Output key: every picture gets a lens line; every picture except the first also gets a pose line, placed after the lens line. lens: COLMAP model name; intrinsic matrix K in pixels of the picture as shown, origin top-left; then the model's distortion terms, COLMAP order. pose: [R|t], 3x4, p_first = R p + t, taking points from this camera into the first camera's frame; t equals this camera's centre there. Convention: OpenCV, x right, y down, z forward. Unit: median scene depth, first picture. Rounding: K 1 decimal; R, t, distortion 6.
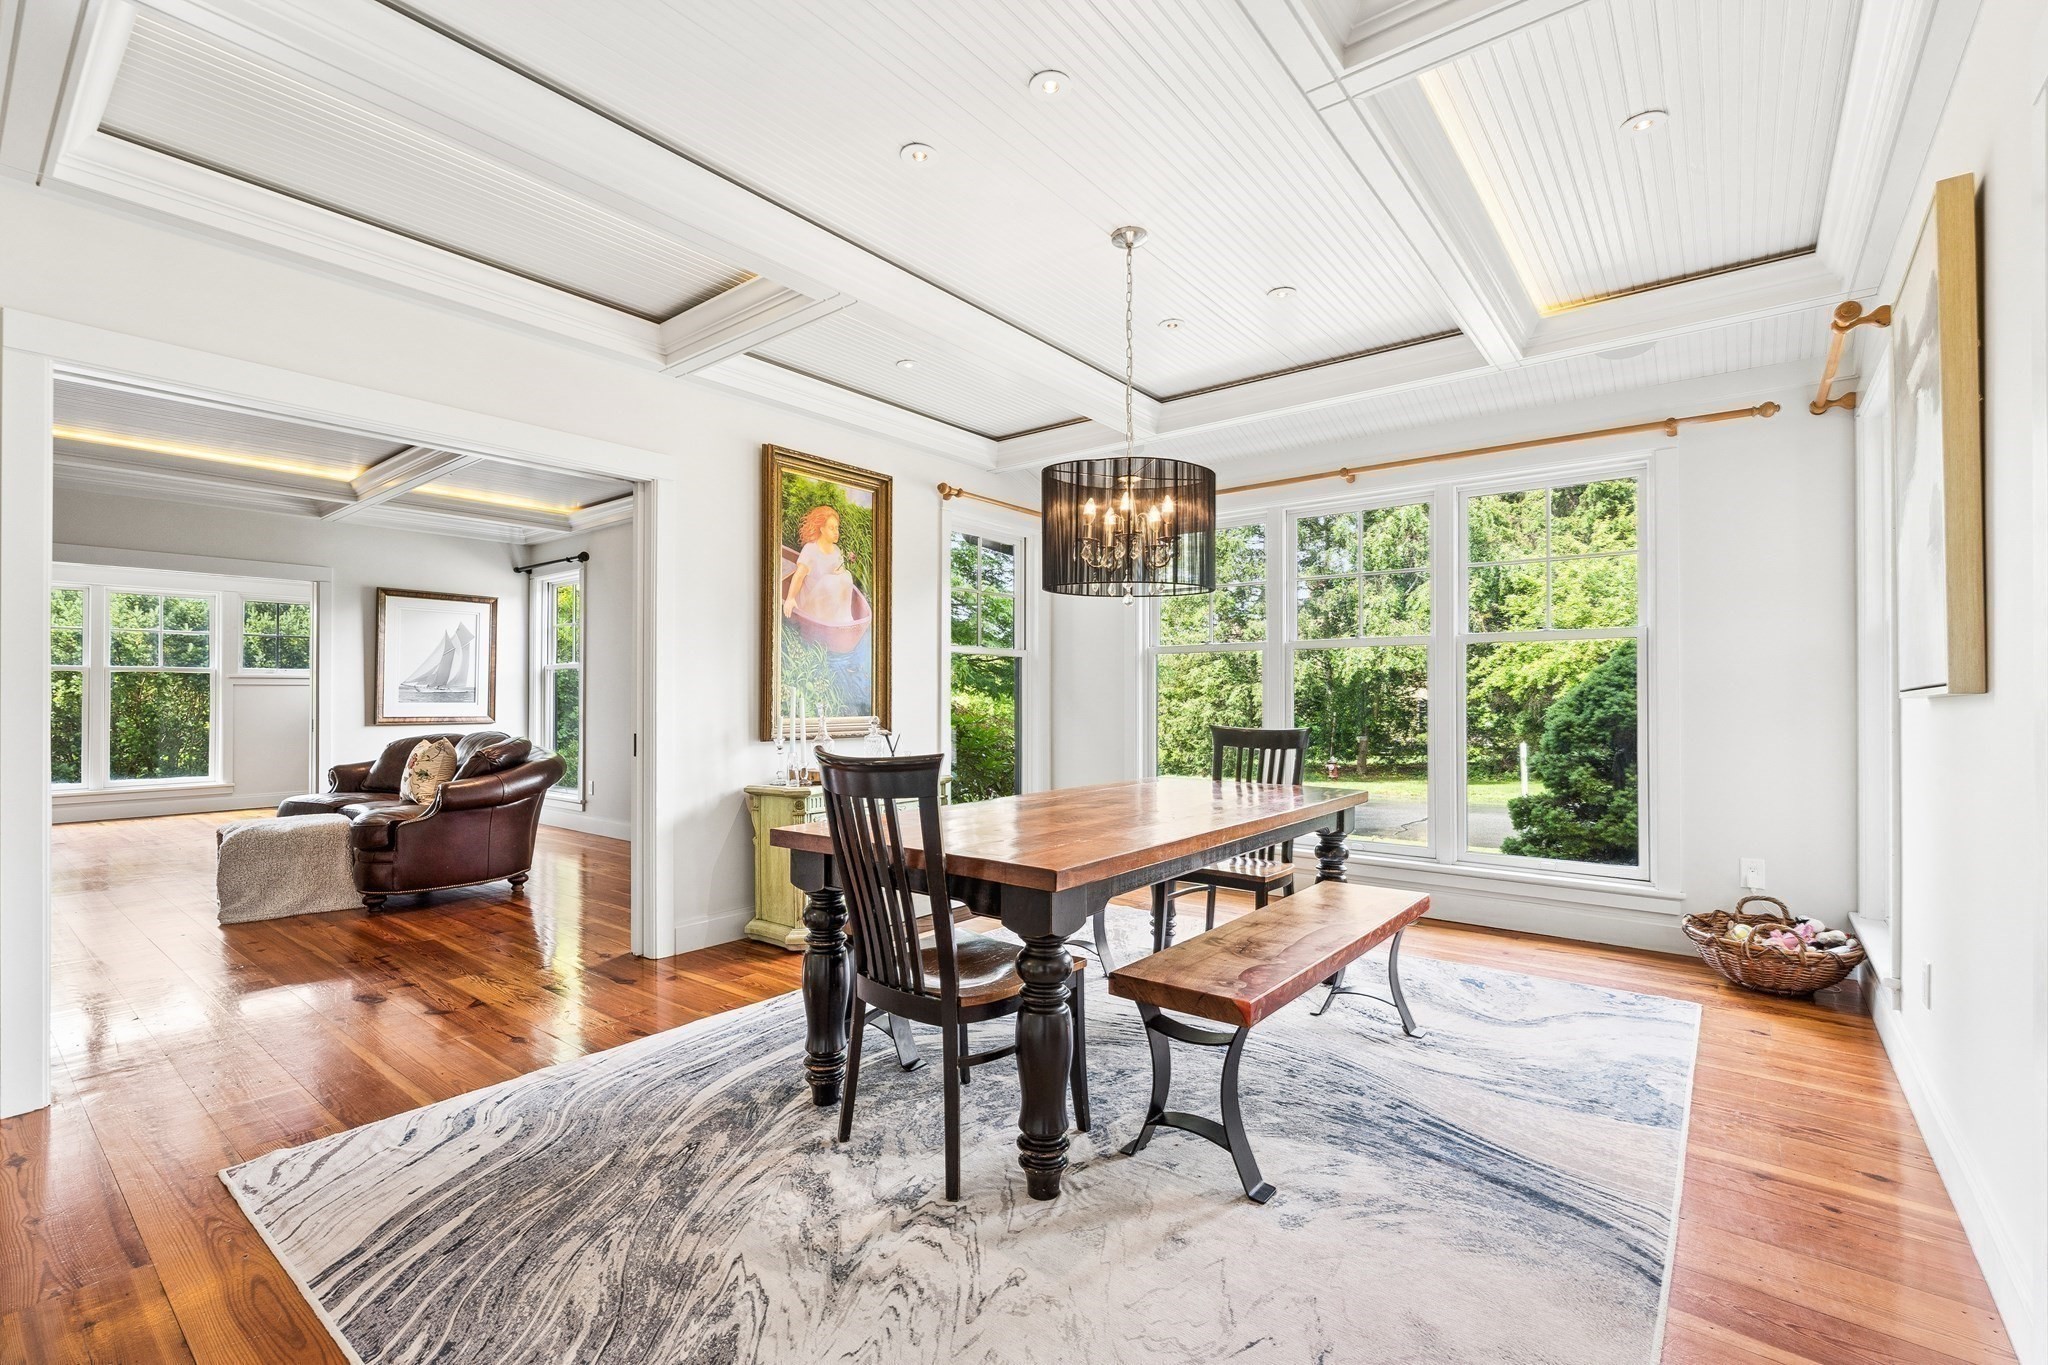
lens RADIAL K [[913.8, 0, 1020.4], [0, 913.8, 688.8], [0, 0, 1]] dist [-0.000437, -0.000009]
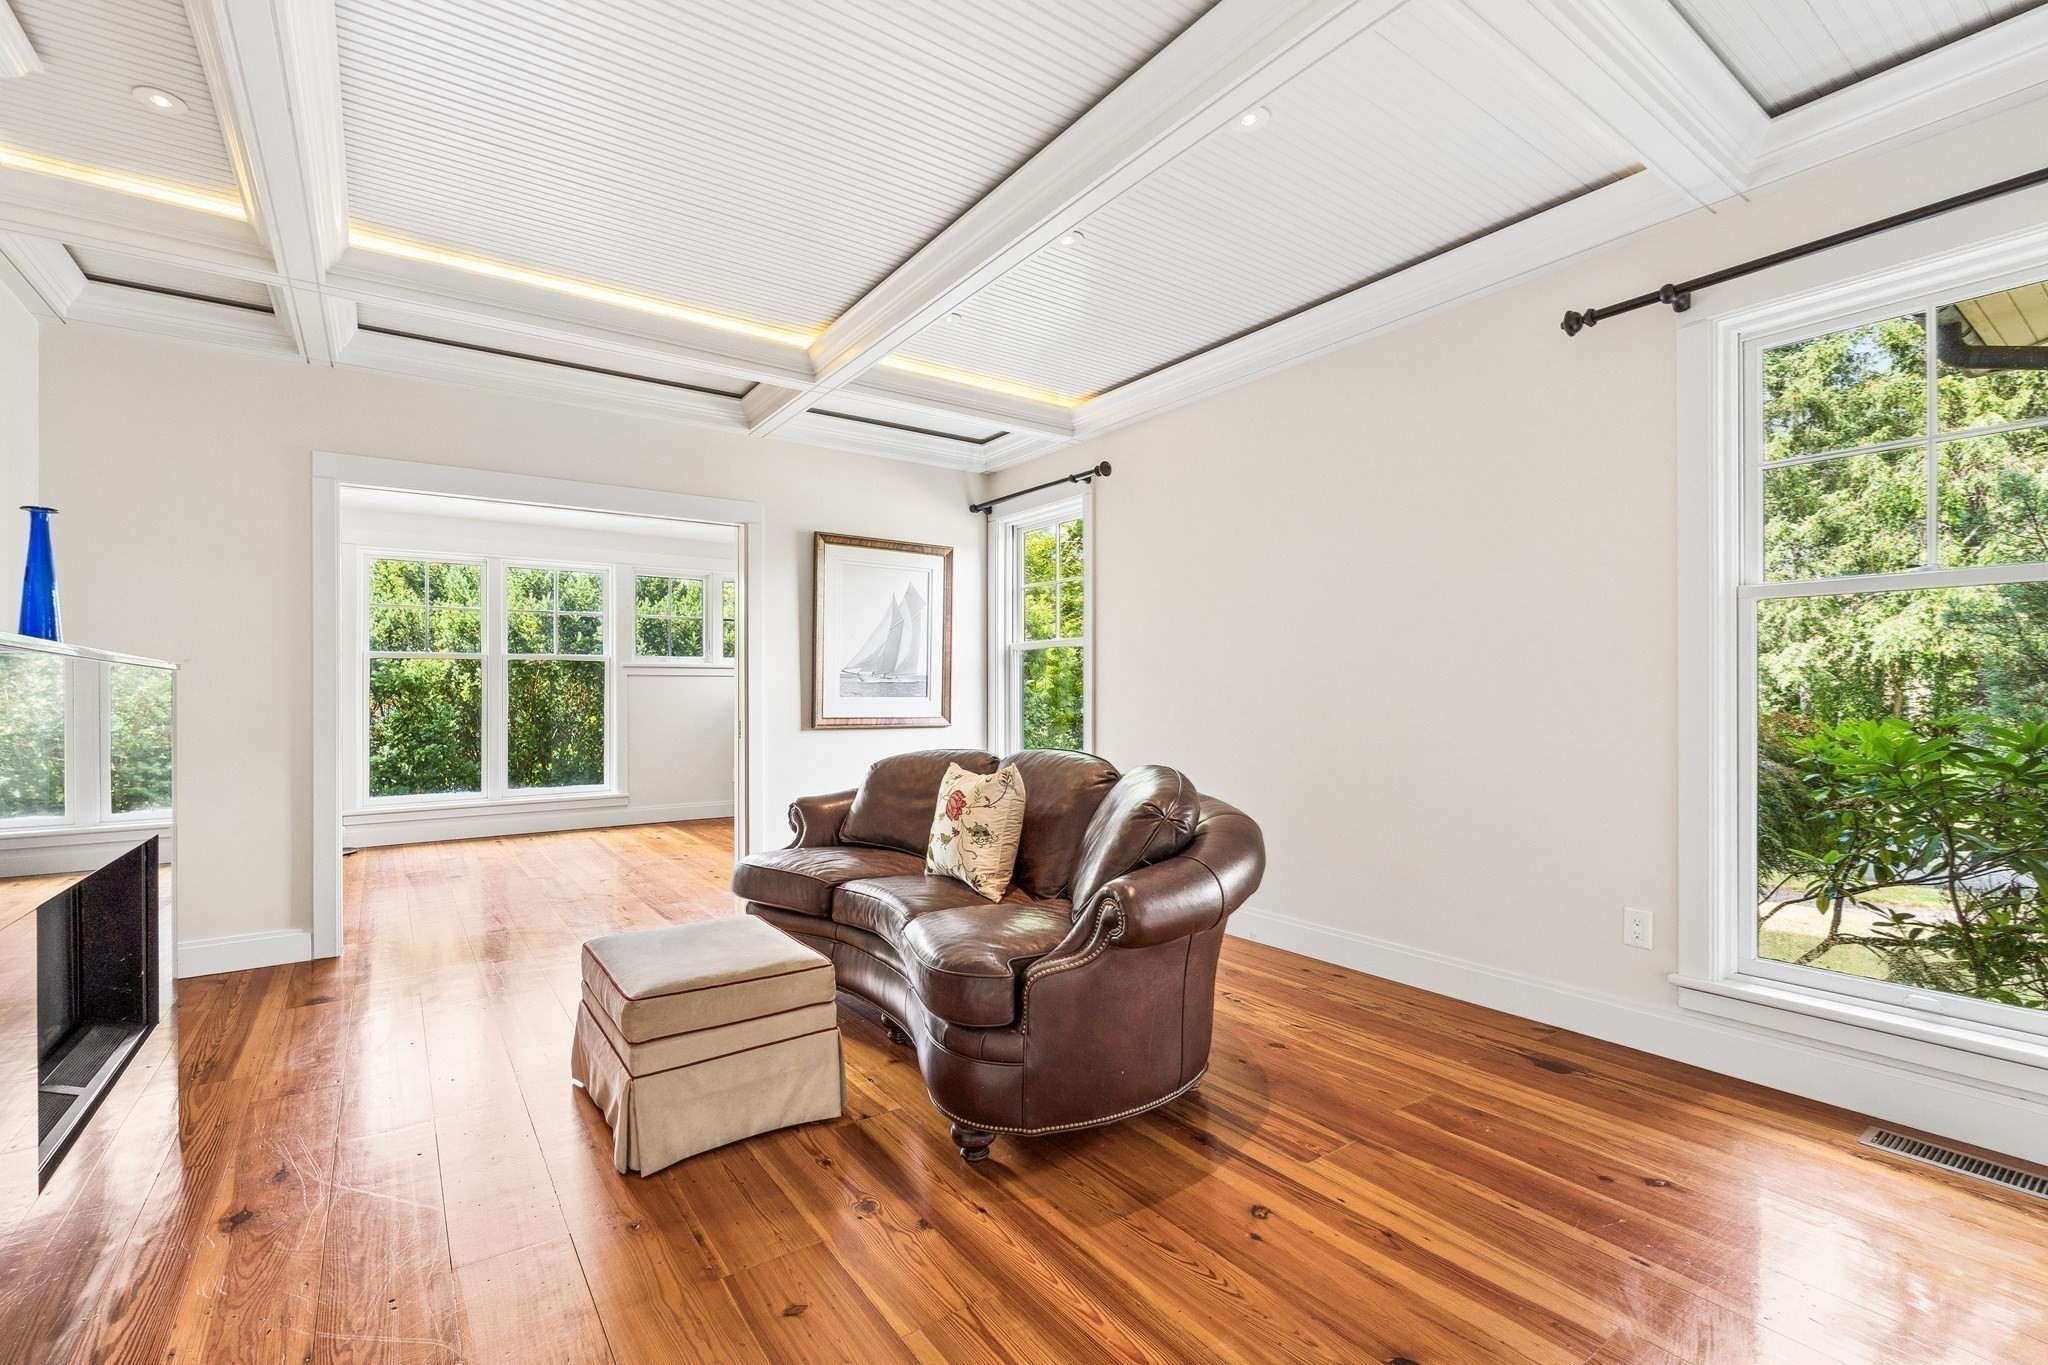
lens RADIAL K [[913.8, 0, 1015.2], [0, 913.8, 691.2], [0, 0, 1]] dist [-0.000437, -0.000009]
pose [[0.961220, -0.000015, -0.275784, -0.340974], [0.002453, 0.999961, 0.008496, 0.004828], [0.275773, -0.008843, 0.961182, 0.346873]]
